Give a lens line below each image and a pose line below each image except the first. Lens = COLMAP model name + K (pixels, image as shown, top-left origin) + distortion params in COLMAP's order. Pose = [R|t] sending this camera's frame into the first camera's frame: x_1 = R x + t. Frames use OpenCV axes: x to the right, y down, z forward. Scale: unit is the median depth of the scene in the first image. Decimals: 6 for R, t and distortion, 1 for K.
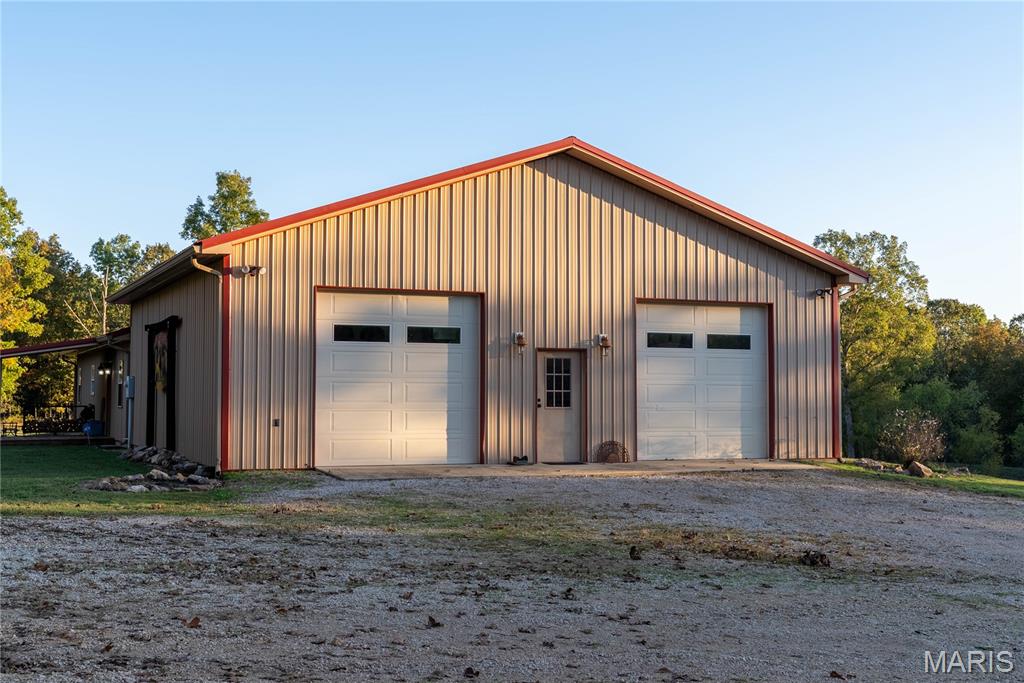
lens RADIAL K [[1291.4, 0, 512.0], [0, 1291.4, 341.5], [0, 0, 1]] dist [0.013626, 0.017628]
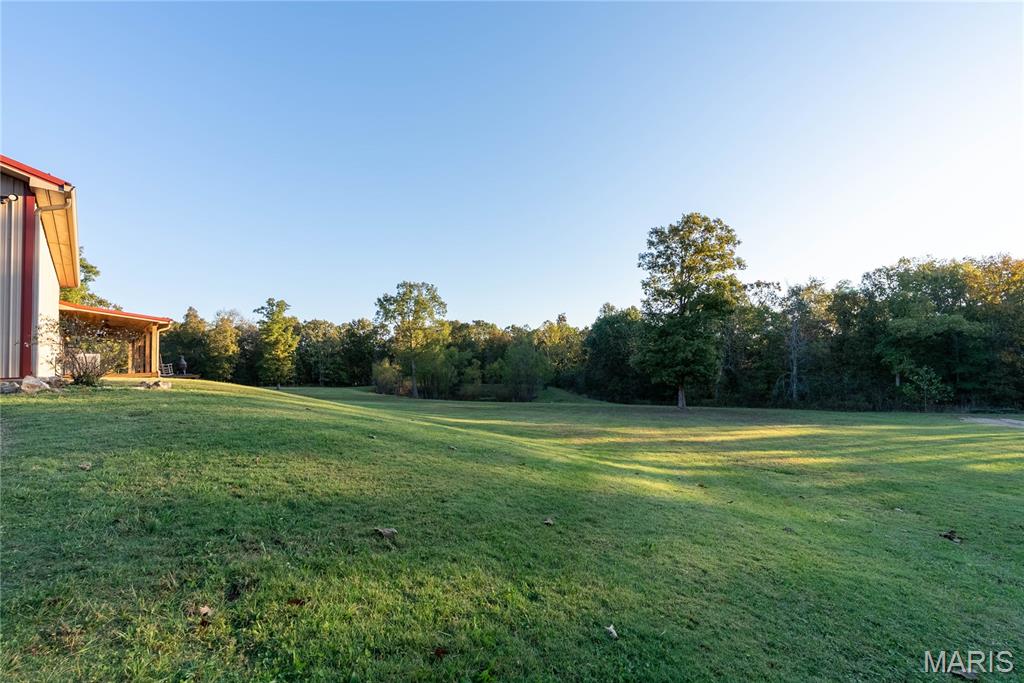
lens RADIAL K [[464.4, 0, 516.8], [0, 464.4, 341.3], [0, 0, 1]] dist [0.000598, -0.000276]
pose [[0.938546, -0.016974, 0.344737, 0.481942], [0.019155, 0.999812, -0.002923, 0.073458], [-0.344622, 0.009346, 0.938695, 0.590066]]
